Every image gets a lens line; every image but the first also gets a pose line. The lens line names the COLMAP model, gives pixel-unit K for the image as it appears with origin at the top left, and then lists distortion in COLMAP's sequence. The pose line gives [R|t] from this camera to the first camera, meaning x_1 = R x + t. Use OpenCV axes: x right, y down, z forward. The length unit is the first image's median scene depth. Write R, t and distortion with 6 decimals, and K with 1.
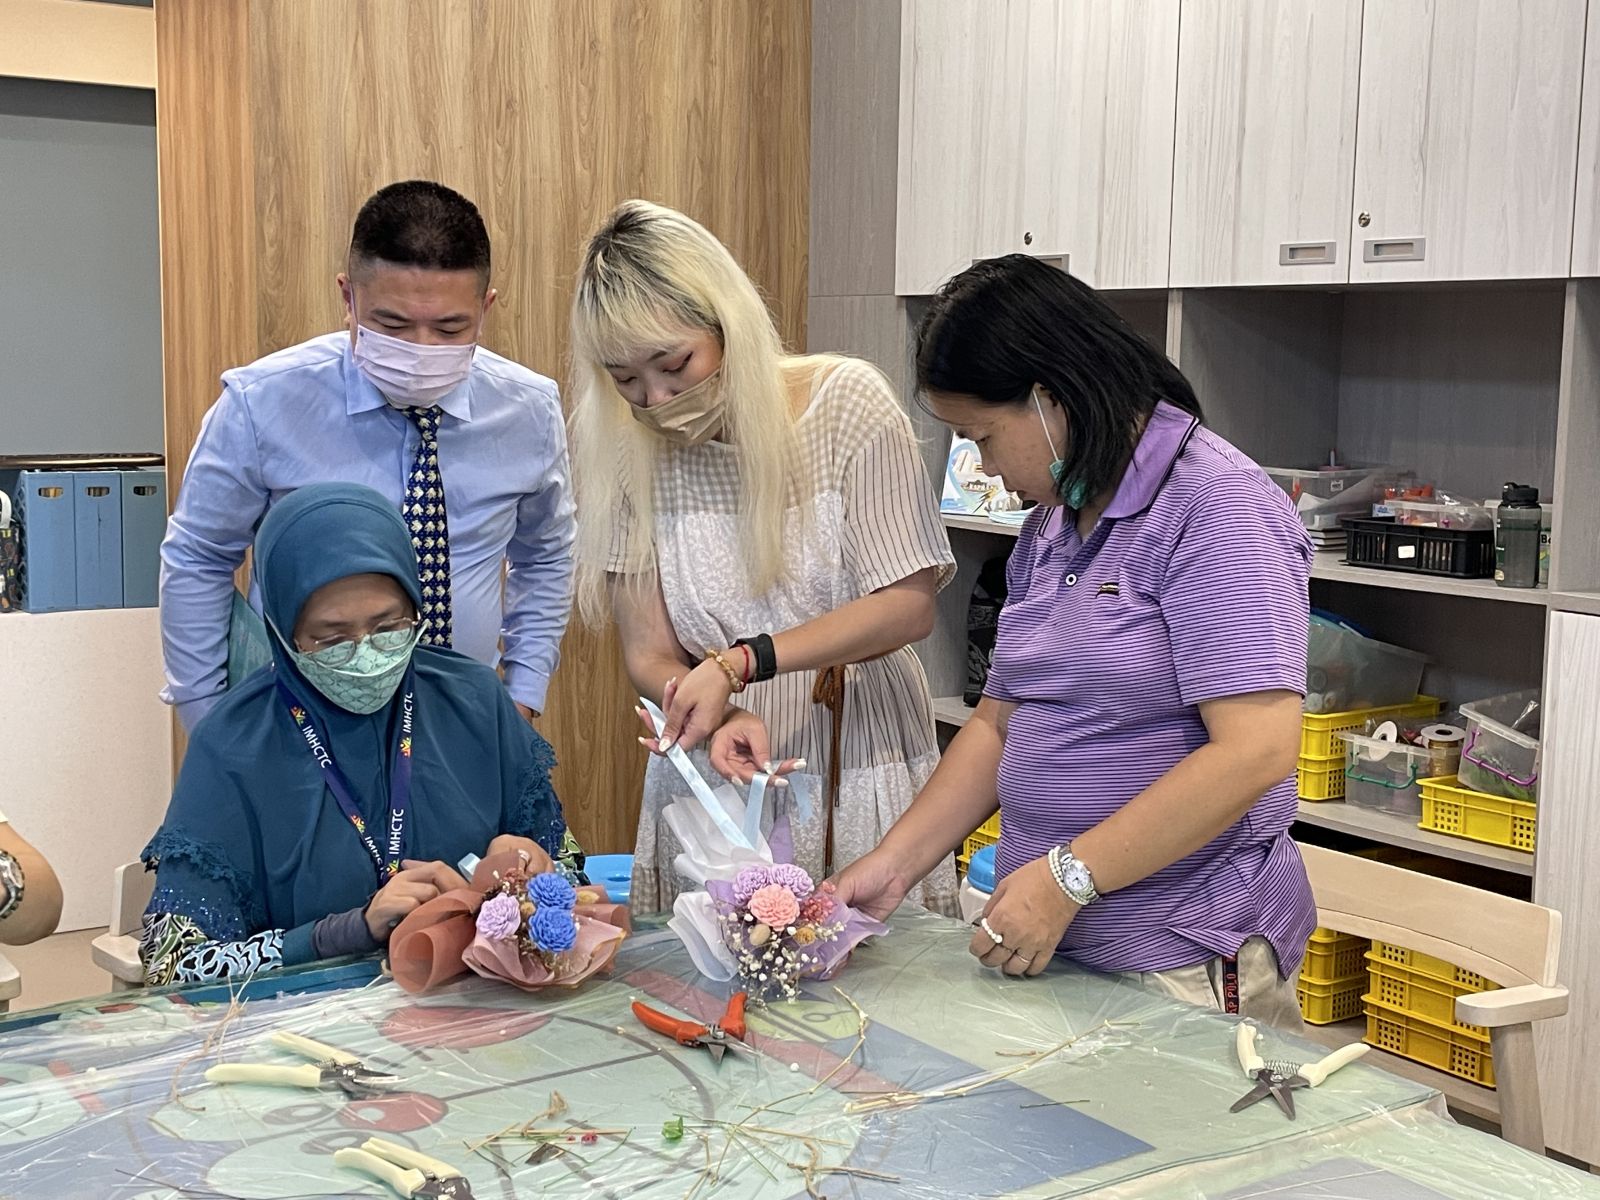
lens RADIAL K [[2058.0, 0, 810.0], [0, 2058.0, 606.7], [0, 0, 1]] dist [0.096966, 0.000000]
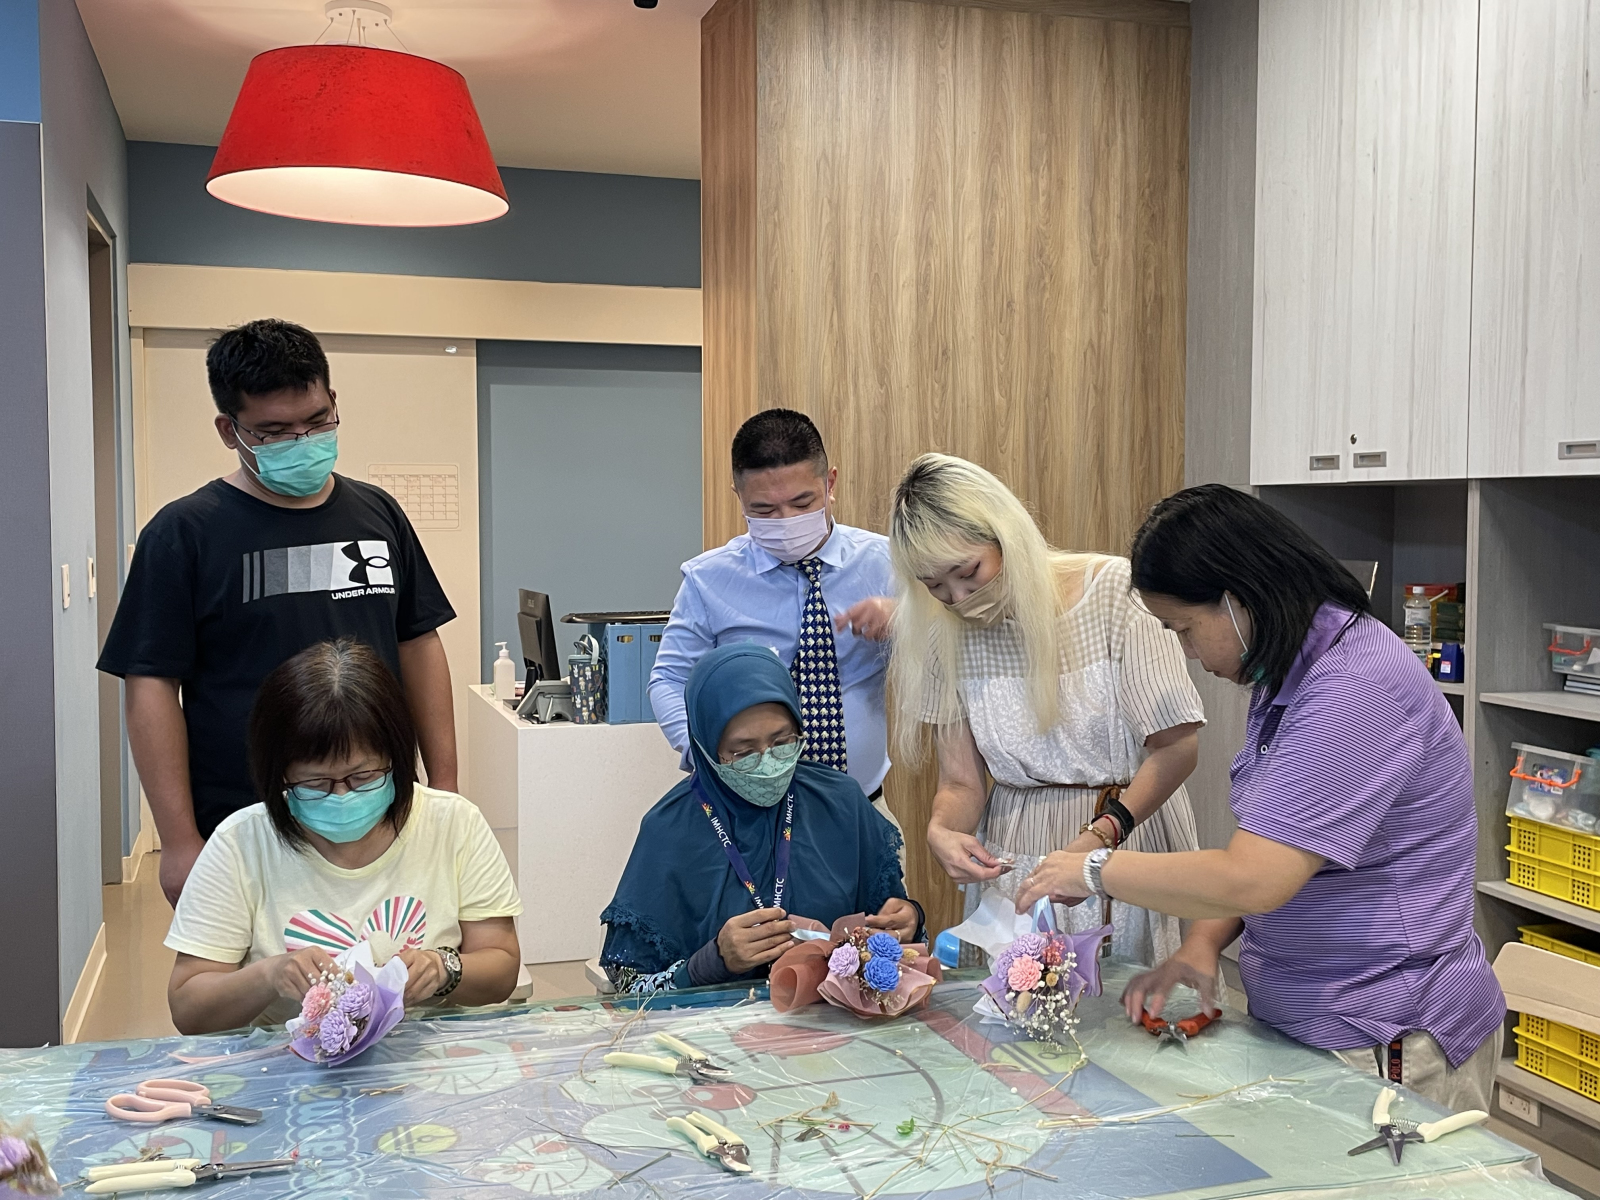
lens RADIAL K [[1621.2, 0, 789.6], [0, 1621.2, 629.0], [0, 0, 1]] dist [0.073279, 0.000000]
pose [[0.961358, 0.003777, -0.275277, 0.052593], [-0.019163, 0.998399, -0.053224, -0.006377], [0.274635, 0.056442, 0.959891, -0.028004]]
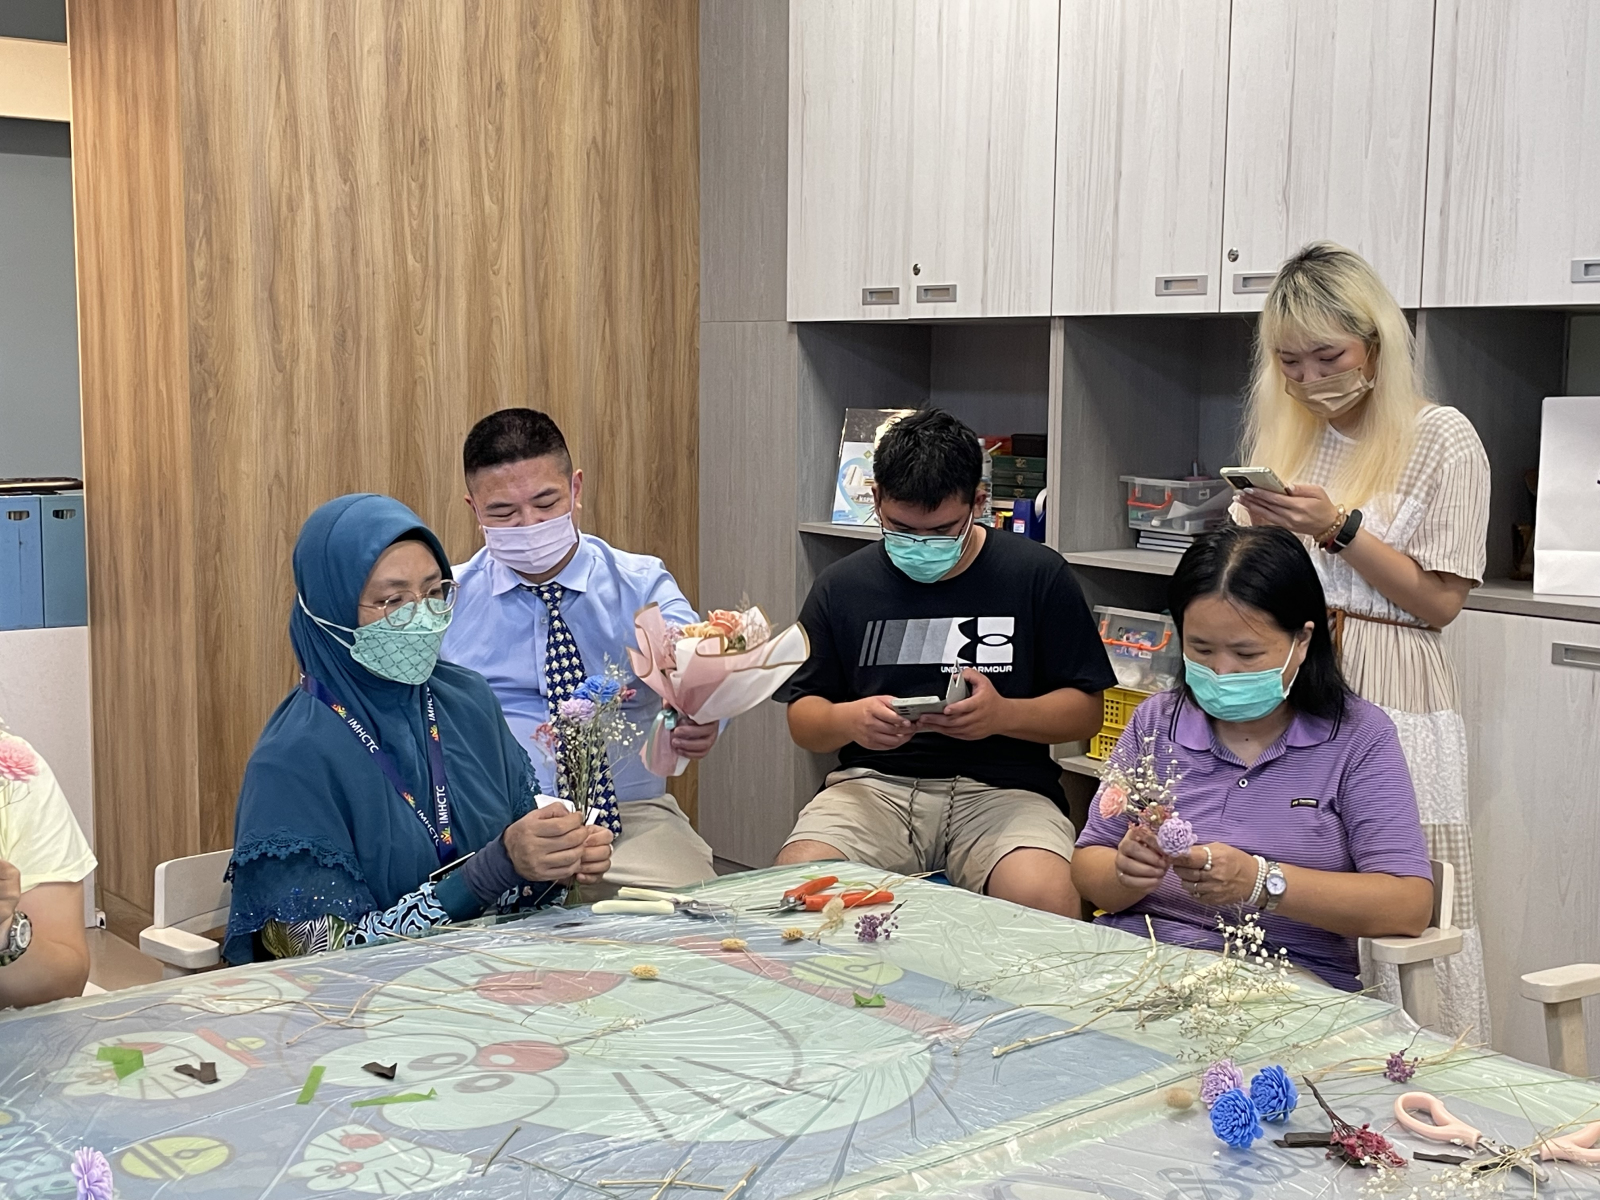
lens RADIAL K [[1991.8, 0, 812.1], [0, 1991.8, 614.3], [0, 0, 1]] dist [0.112259, 0.000000]
pose [[0.995892, -0.019254, 0.088481, -0.046296], [0.019181, 0.999815, 0.001684, -0.000103], [-0.088497, 0.000020, 0.996076, -0.041597]]
